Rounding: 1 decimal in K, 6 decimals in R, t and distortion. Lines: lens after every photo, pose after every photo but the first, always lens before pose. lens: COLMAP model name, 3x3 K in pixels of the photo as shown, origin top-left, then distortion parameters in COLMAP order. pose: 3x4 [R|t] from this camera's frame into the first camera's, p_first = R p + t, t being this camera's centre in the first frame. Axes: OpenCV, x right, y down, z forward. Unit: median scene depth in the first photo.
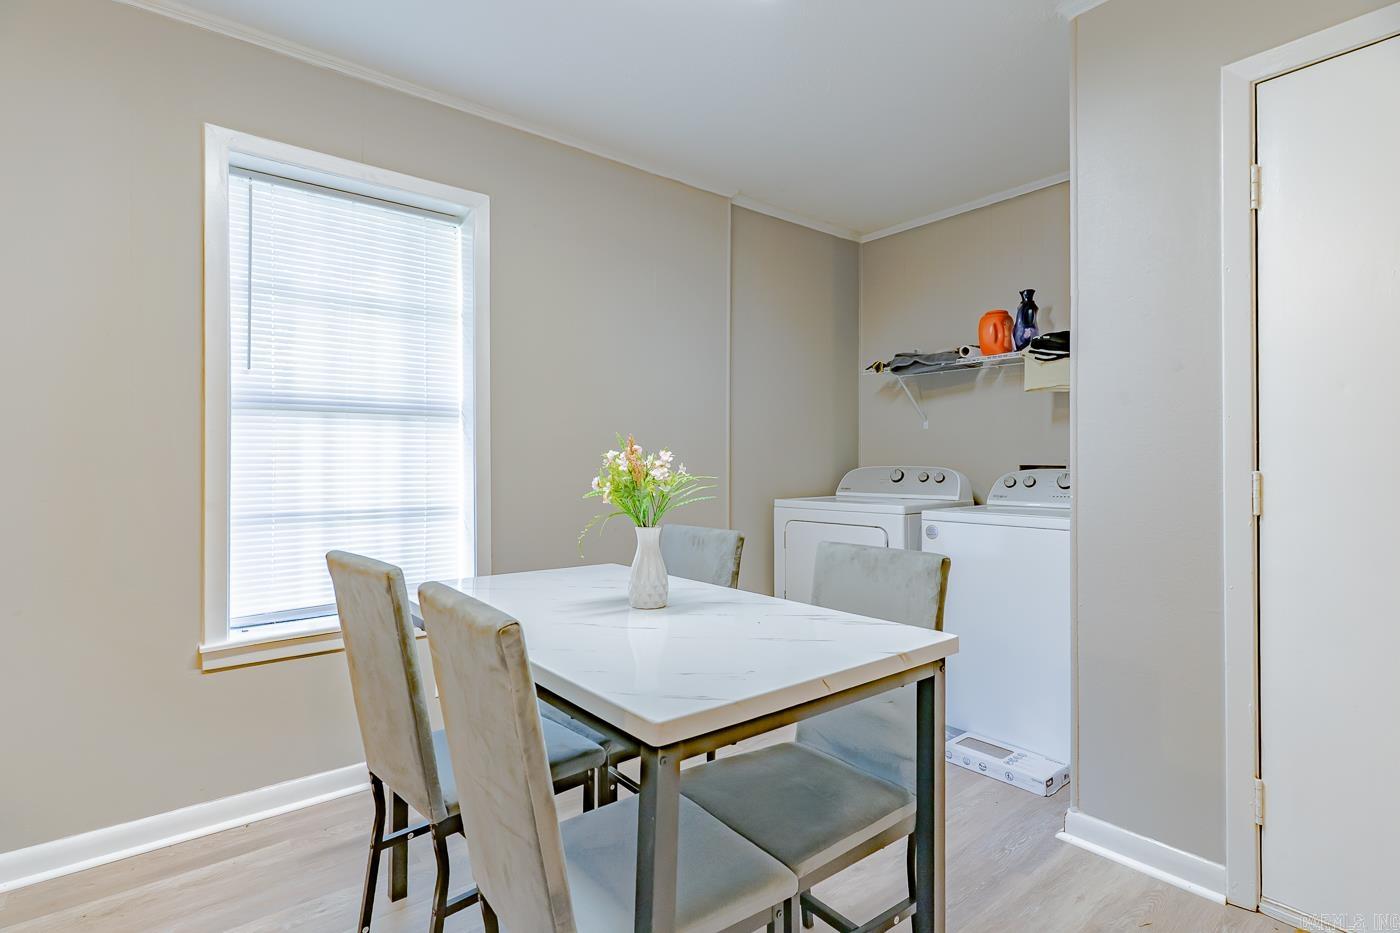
lens RADIAL K [[681.8, 0, 705.4], [0, 681.8, 457.7], [0, 0, 1]] dist [0.002648, -0.000521]
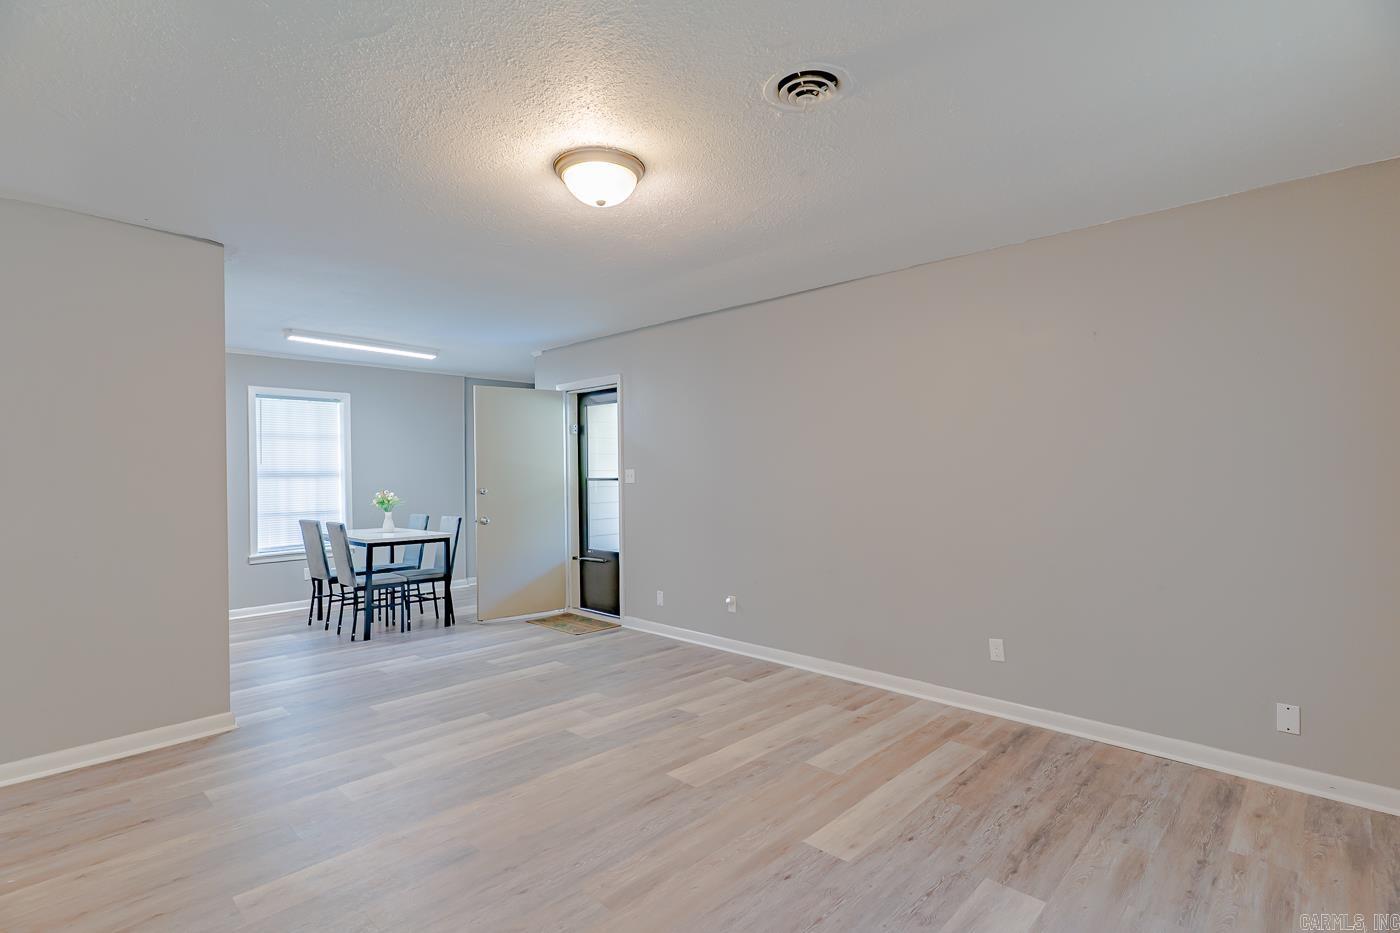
lens RADIAL K [[681.8, 0, 695.9], [0, 681.8, 469.6], [0, 0, 1]] dist [0.002648, -0.000521]
pose [[0.993710, -0.009705, 0.111564, 0.775919], [0.010167, 0.999942, -0.003571, -0.067593], [-0.111523, 0.004683, 0.993751, -1.923116]]
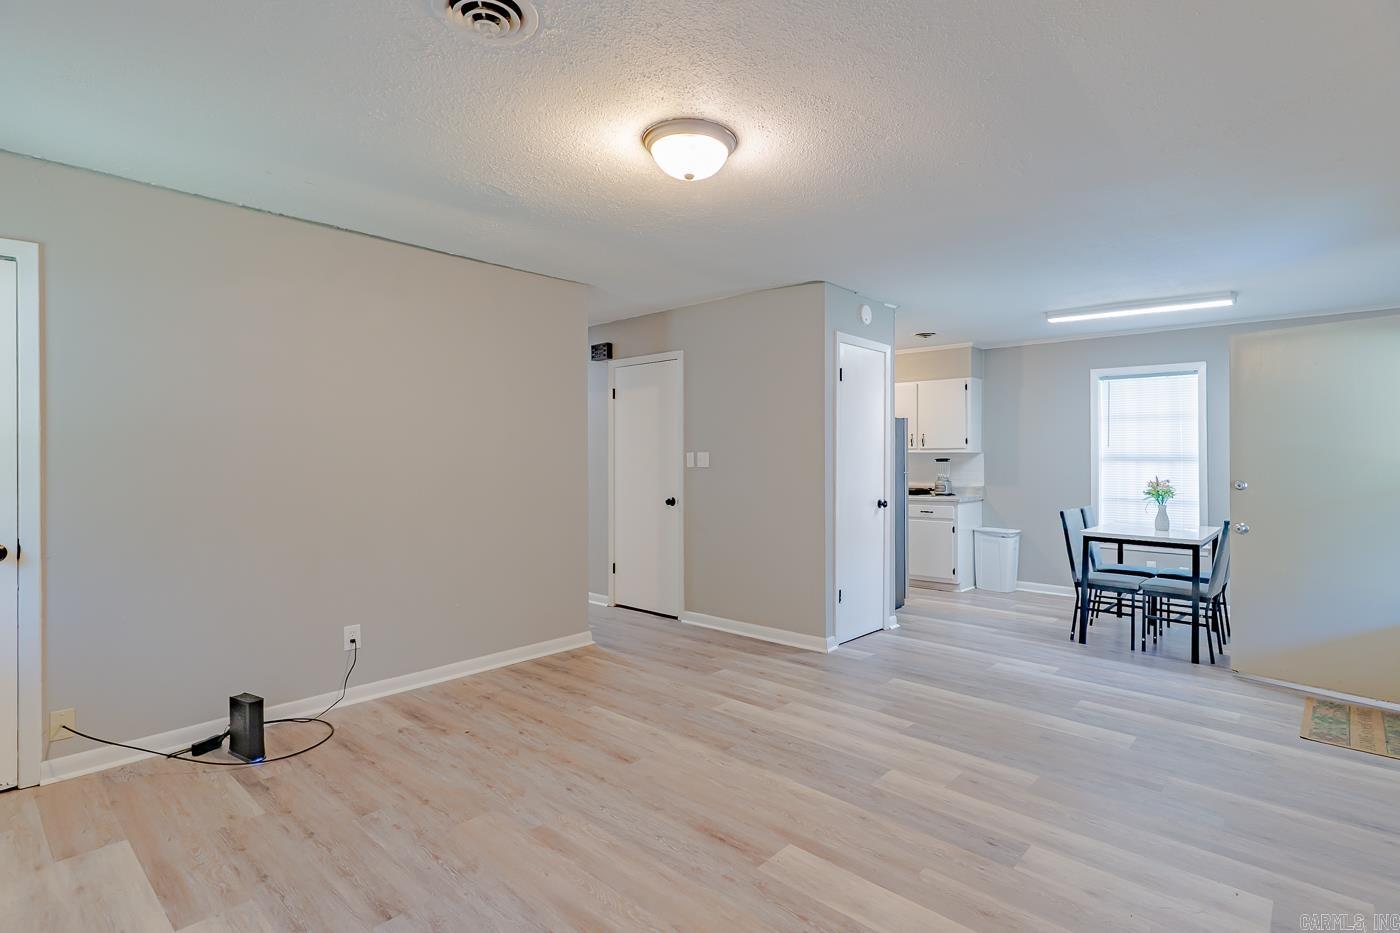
lens RADIAL K [[681.8, 0, 707.4], [0, 681.8, 453.7], [0, 0, 1]] dist [0.002648, -0.000521]
pose [[0.145930, -0.004821, -0.989283, 1.752272], [-0.006920, 0.999959, -0.005894, -0.065754], [0.989271, 0.007706, 0.145890, -0.984479]]
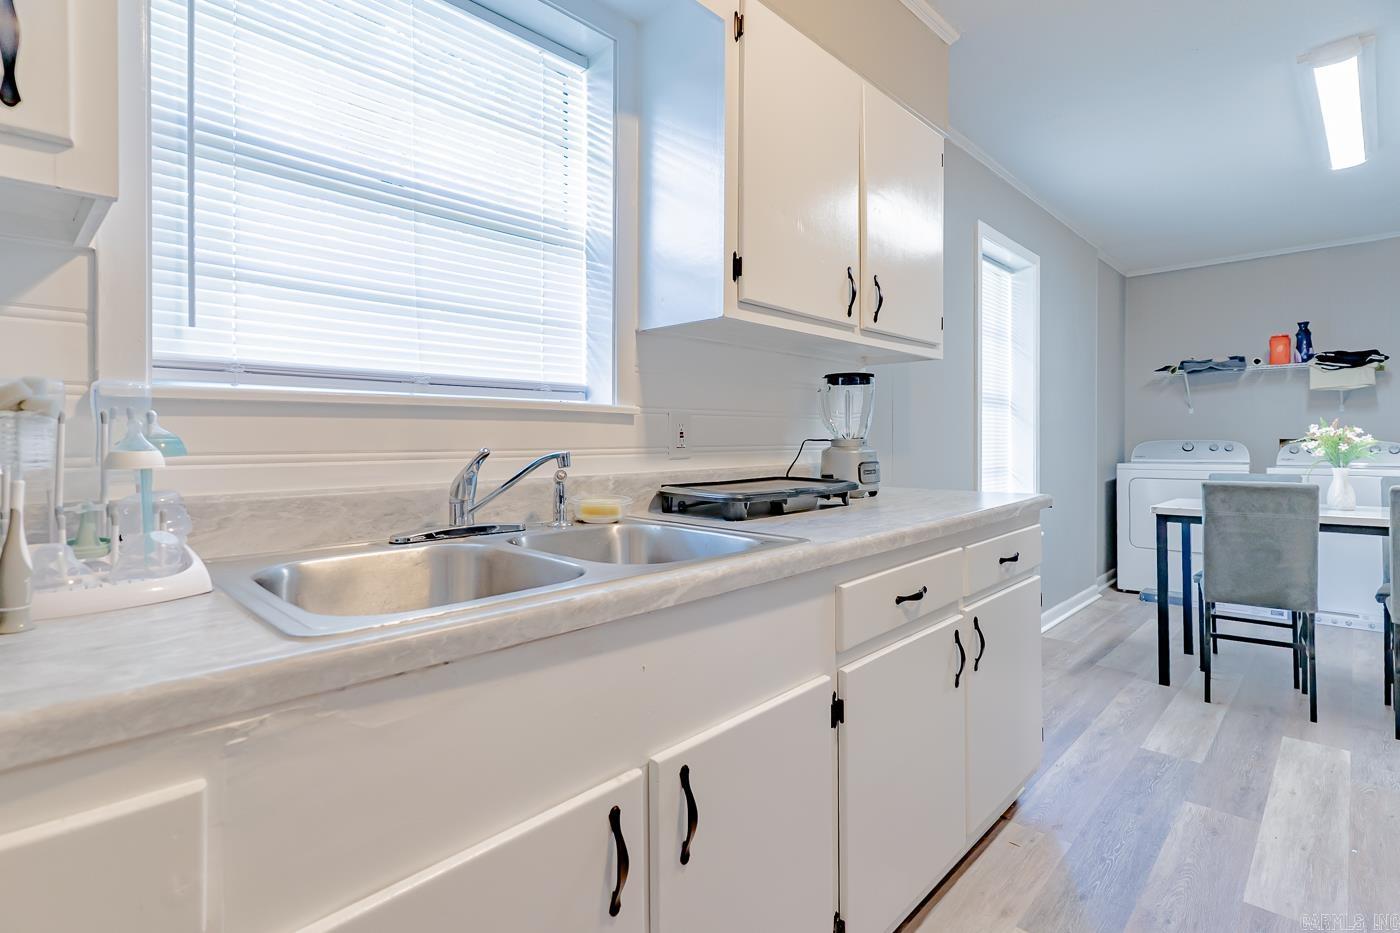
lens RADIAL K [[681.8, 0, 706.2], [0, 681.8, 452.1], [0, 0, 1]] dist [0.002648, -0.000521]
pose [[0.989728, -0.004263, 0.142902, -1.333527], [0.001947, 0.999864, 0.016347, 0.017951], [-0.142953, -0.015901, 0.989602, -0.385947]]
